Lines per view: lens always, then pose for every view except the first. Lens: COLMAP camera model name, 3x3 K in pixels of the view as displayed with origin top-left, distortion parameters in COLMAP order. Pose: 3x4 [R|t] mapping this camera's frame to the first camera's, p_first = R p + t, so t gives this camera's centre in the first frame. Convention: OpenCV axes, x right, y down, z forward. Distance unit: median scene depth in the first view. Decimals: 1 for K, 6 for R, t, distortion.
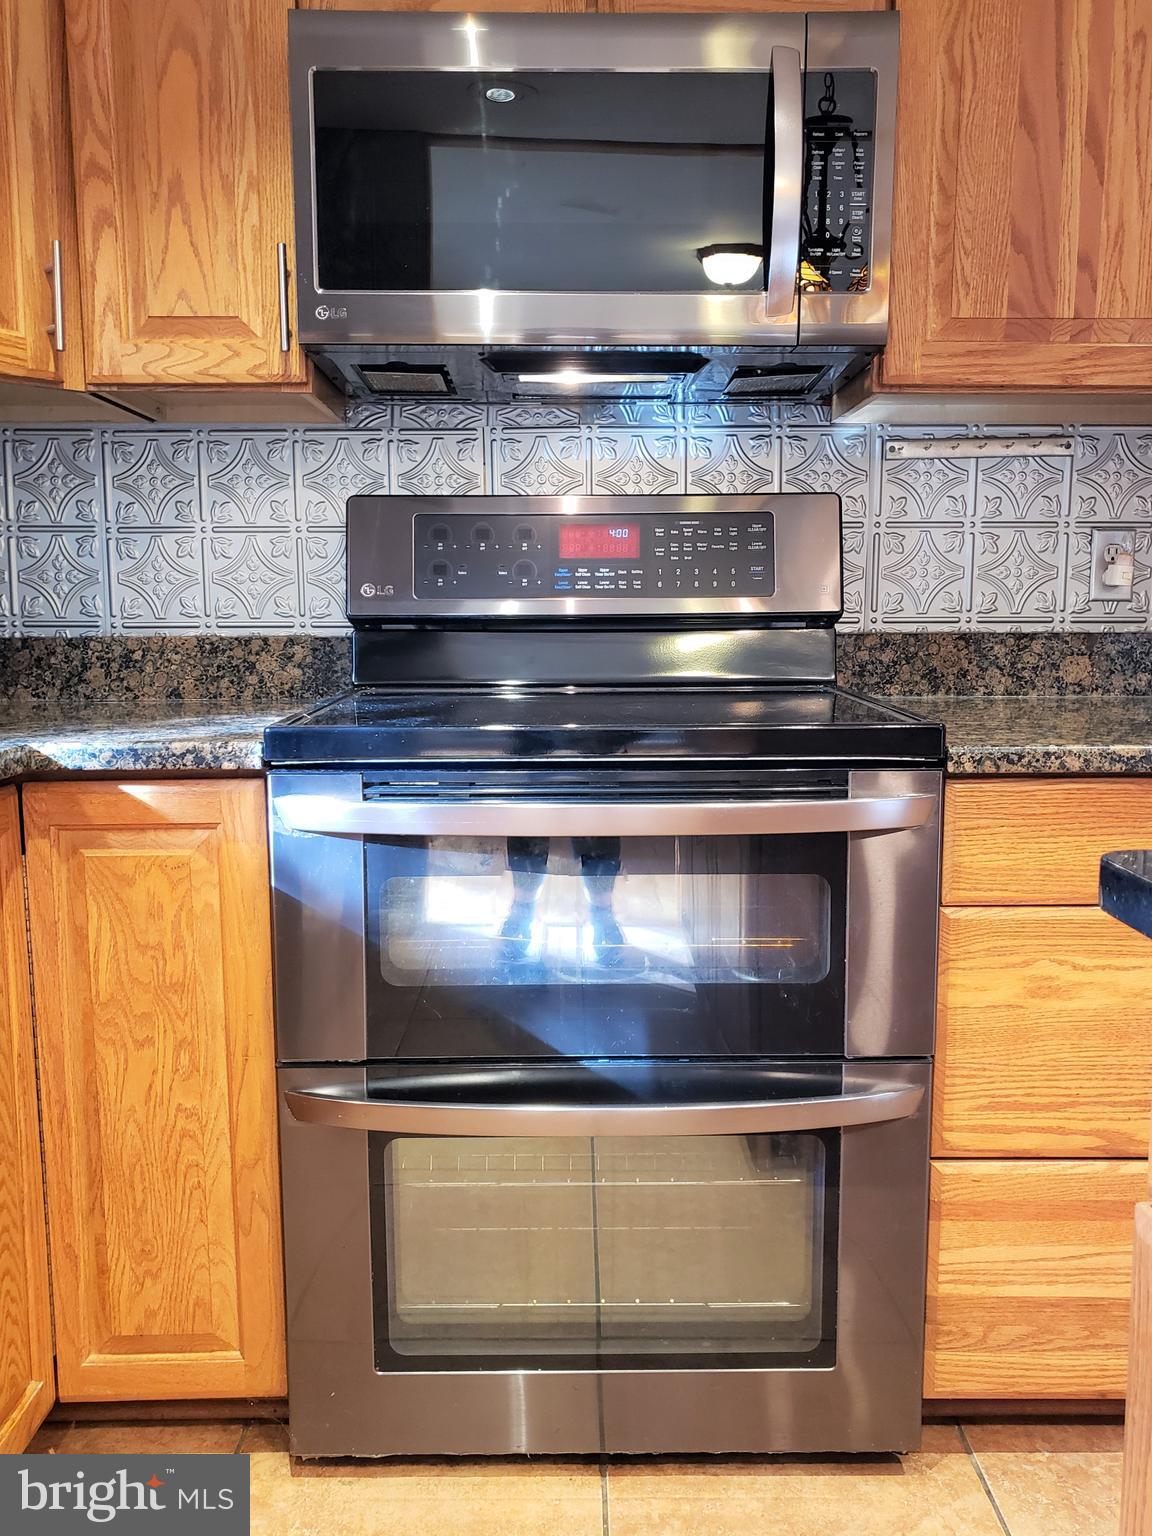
lens RADIAL K [[1208.3, 0, 562.0], [0, 1208.3, 760.7], [0, 0, 1]] dist [0.043351, -0.041135]
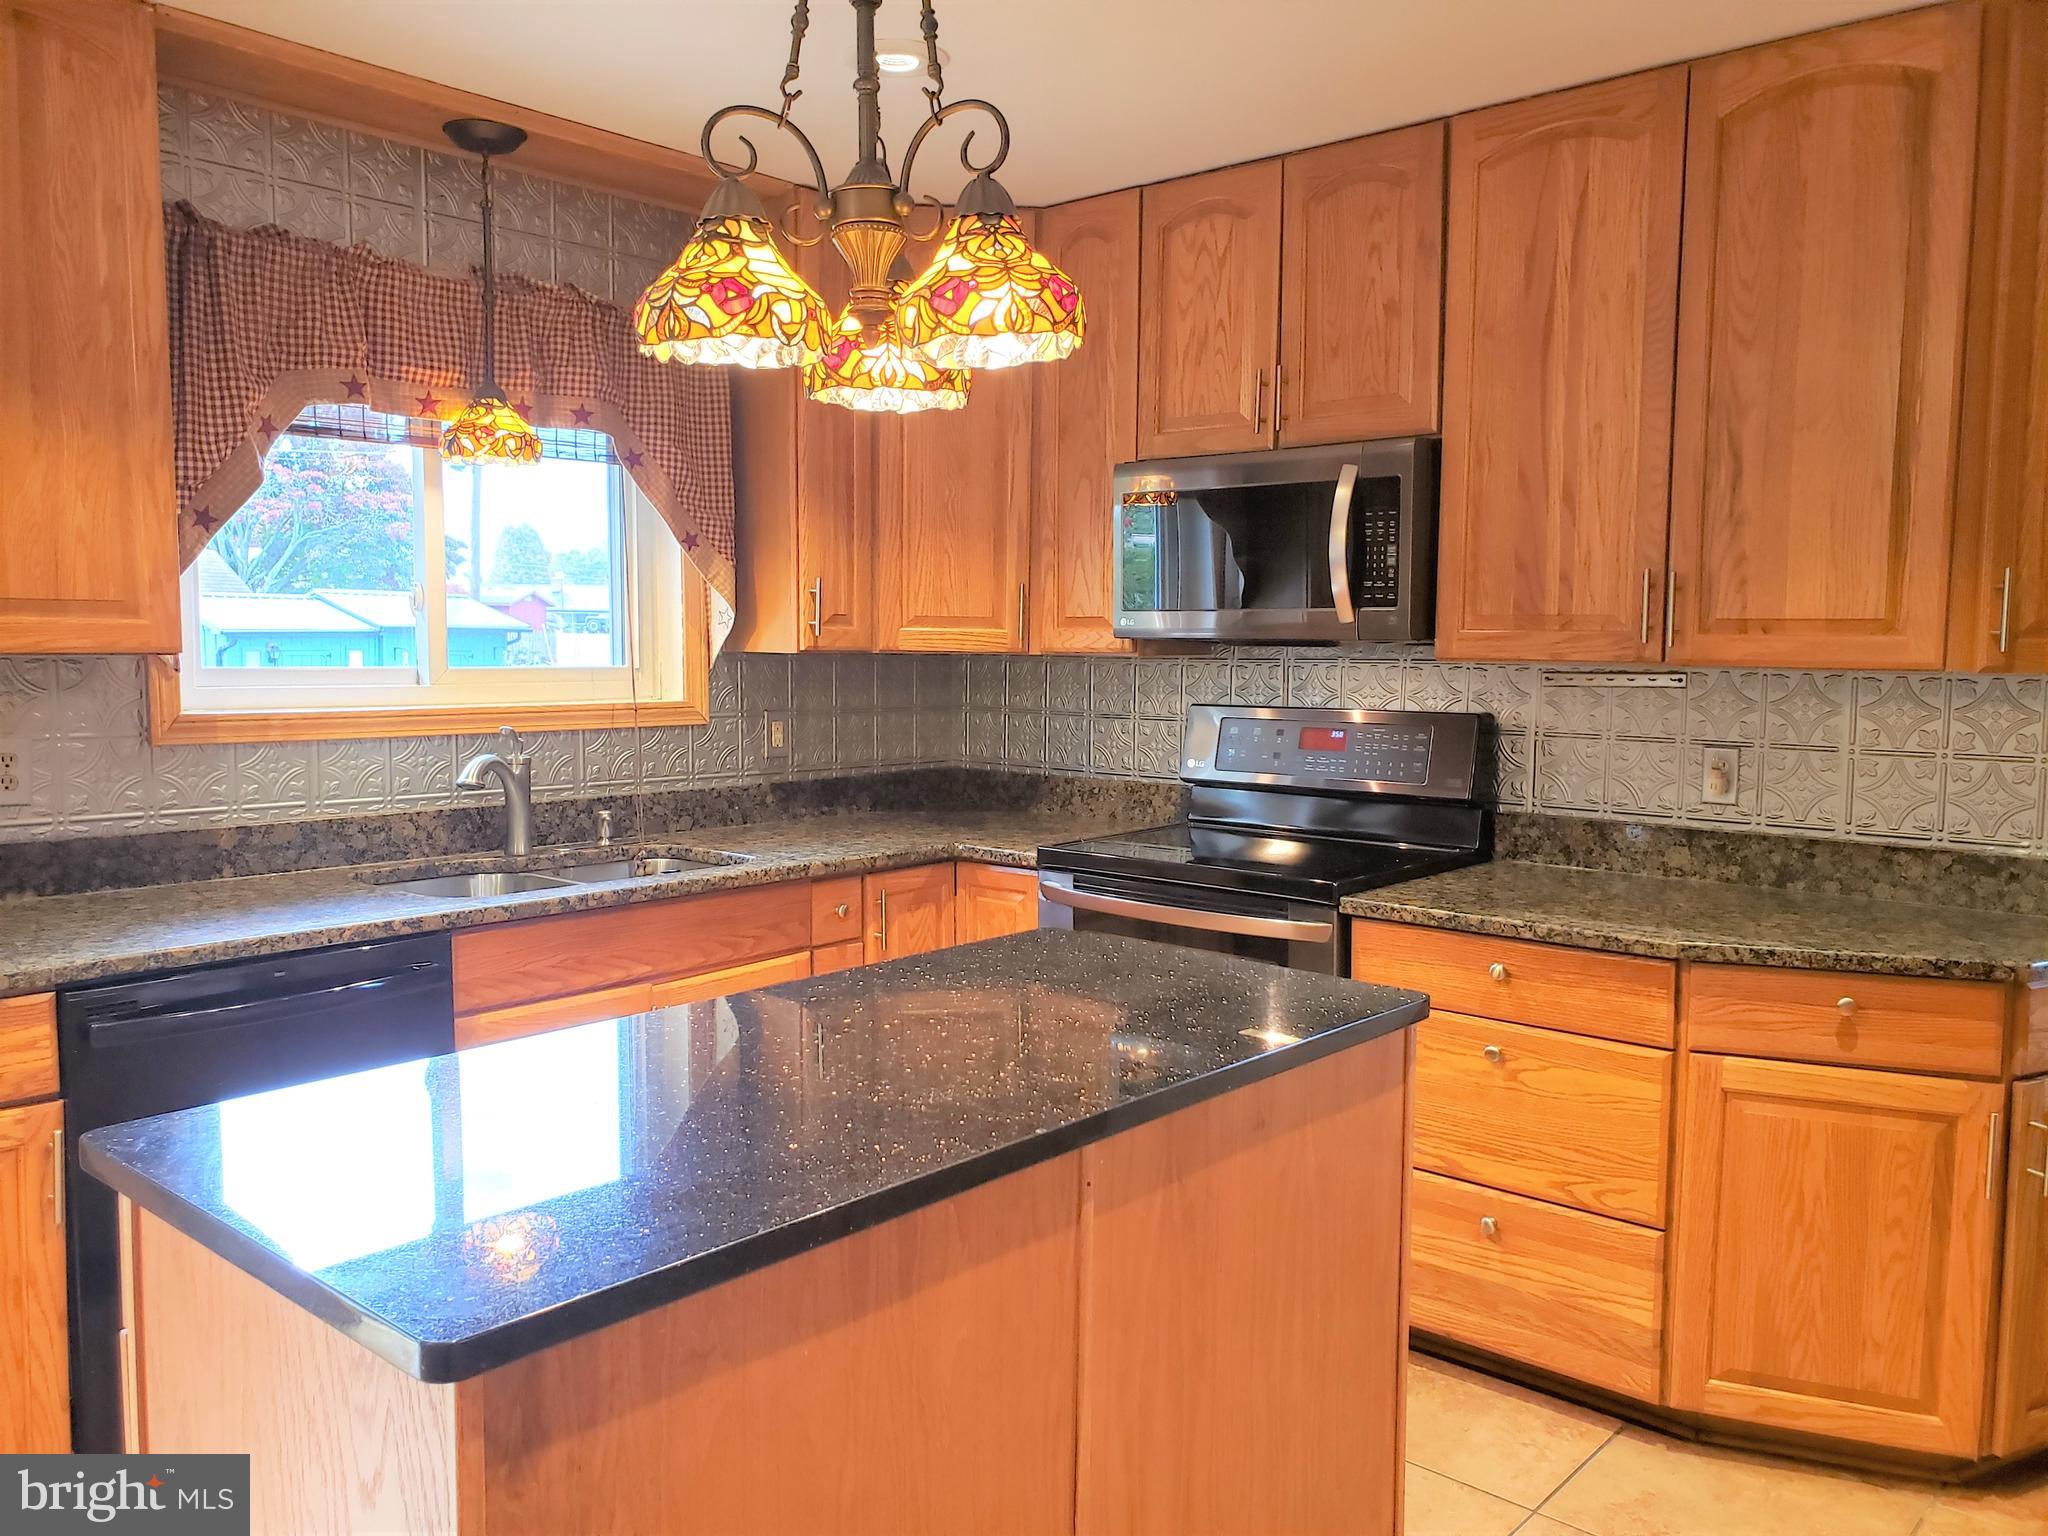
lens RADIAL K [[1611.1, 0, 1012.5], [0, 1611.1, 759.8], [0, 0, 1]] dist [0.043351, -0.041135]
pose [[0.734968, 0.060461, -0.675401, 1.247448], [-0.090946, 0.995807, -0.009823, -0.115855], [0.671975, 0.068644, 0.737385, -0.827346]]
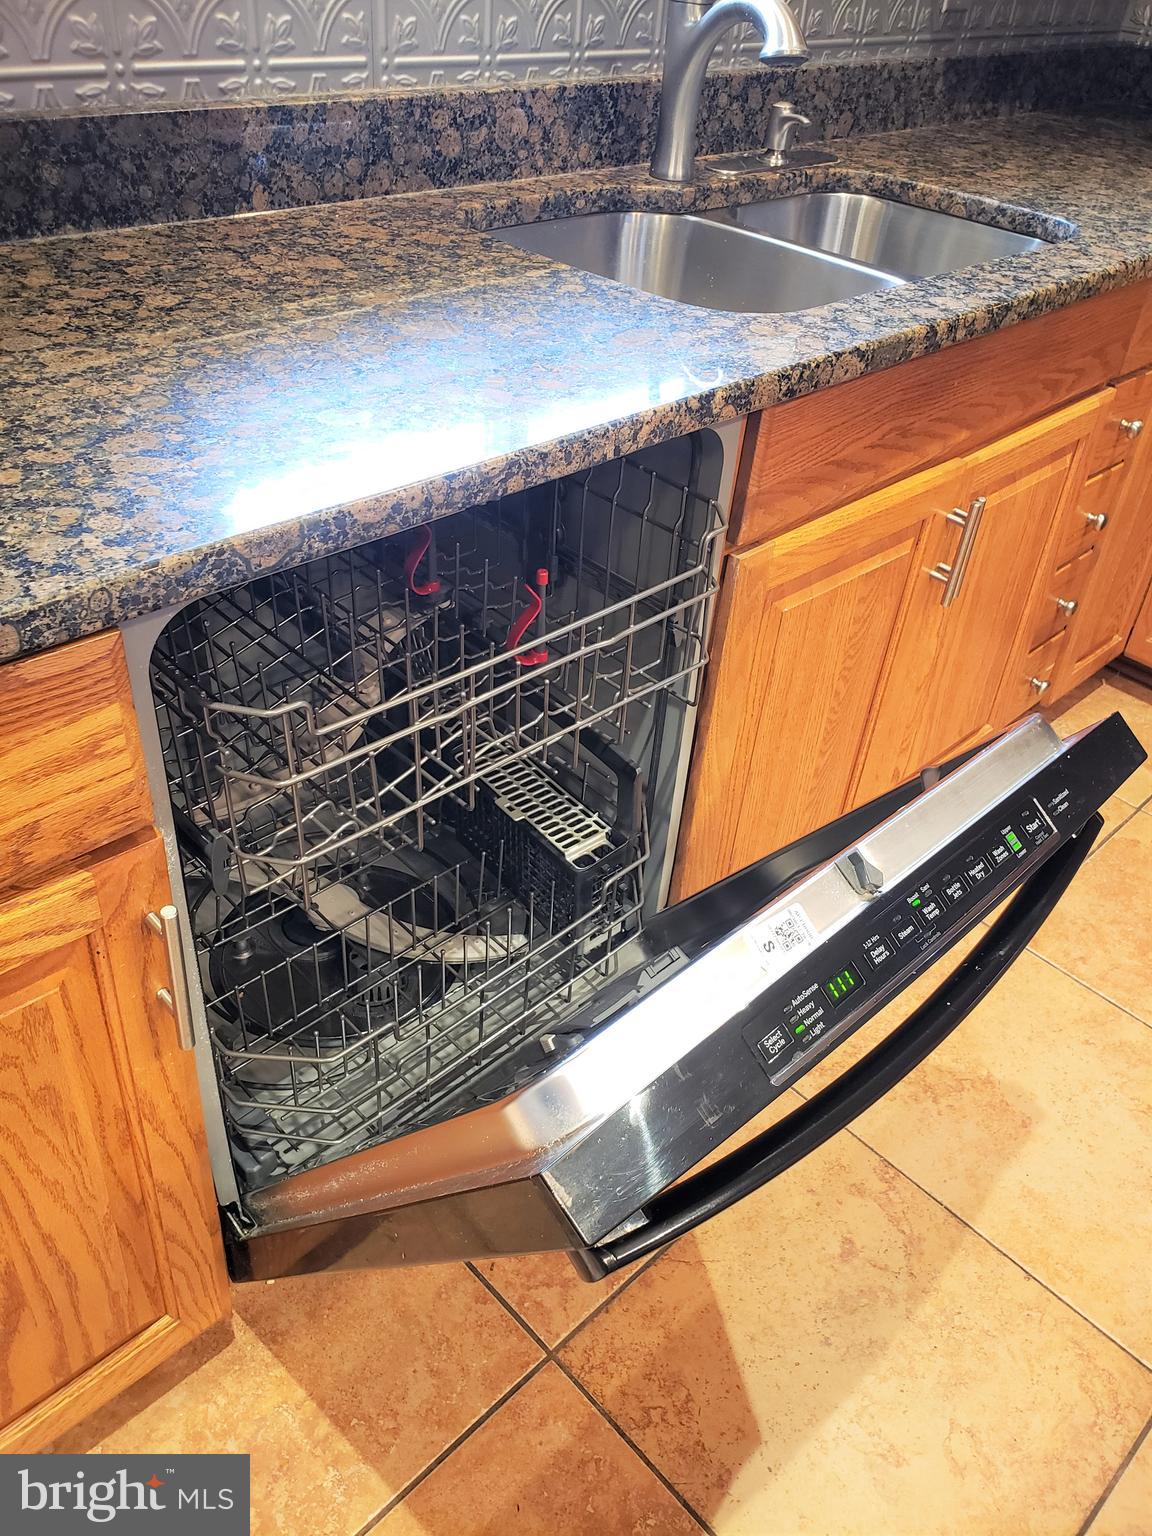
lens RADIAL K [[1208.3, 0, 573.3], [0, 1208.3, 753.4], [0, 0, 1]] dist [0.043351, -0.041135]
pose [[0.690497, 0.467258, -0.552163, 0.019220], [-0.157365, 0.842112, 0.515833, -0.055288], [0.706010, -0.269290, 0.655006, -0.496666]]
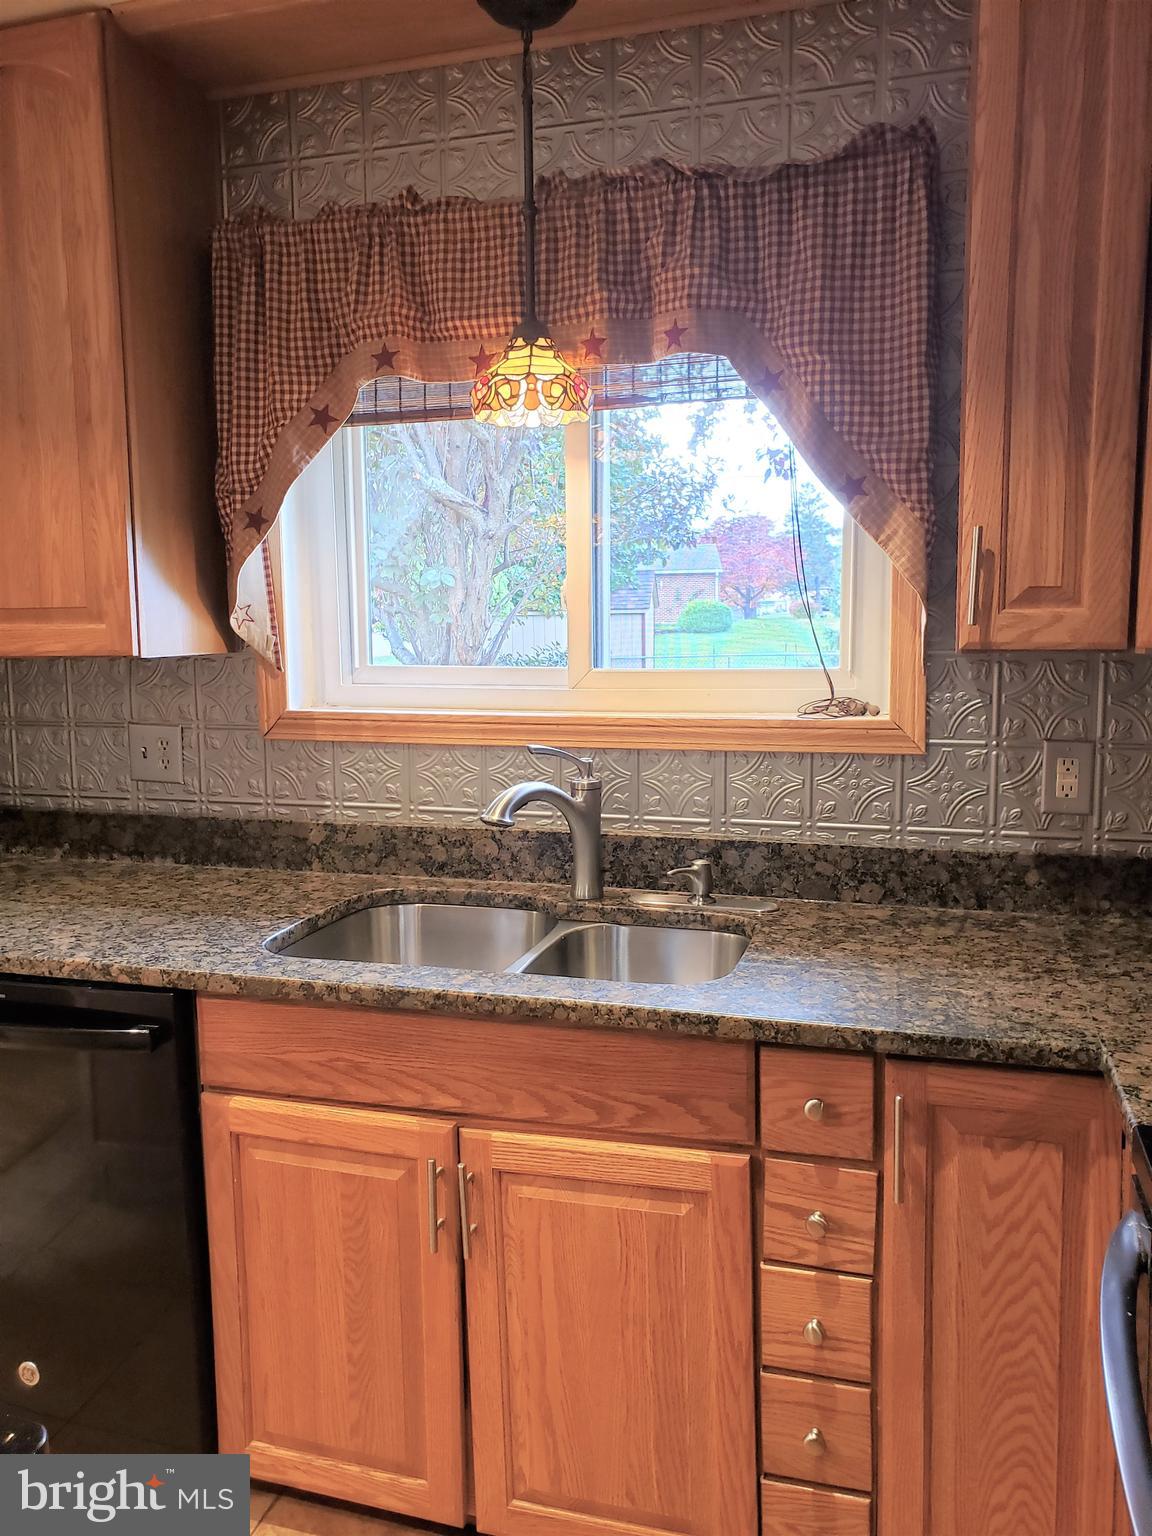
lens RADIAL K [[1208.3, 0, 551.2], [0, 1208.3, 745.4], [0, 0, 1]] dist [0.043351, -0.041135]
pose [[-0.305233, 0.113616, -0.945475, 0.561026], [-0.098151, 0.983816, 0.149910, -0.310688], [0.947206, 0.138557, -0.289142, 0.651760]]
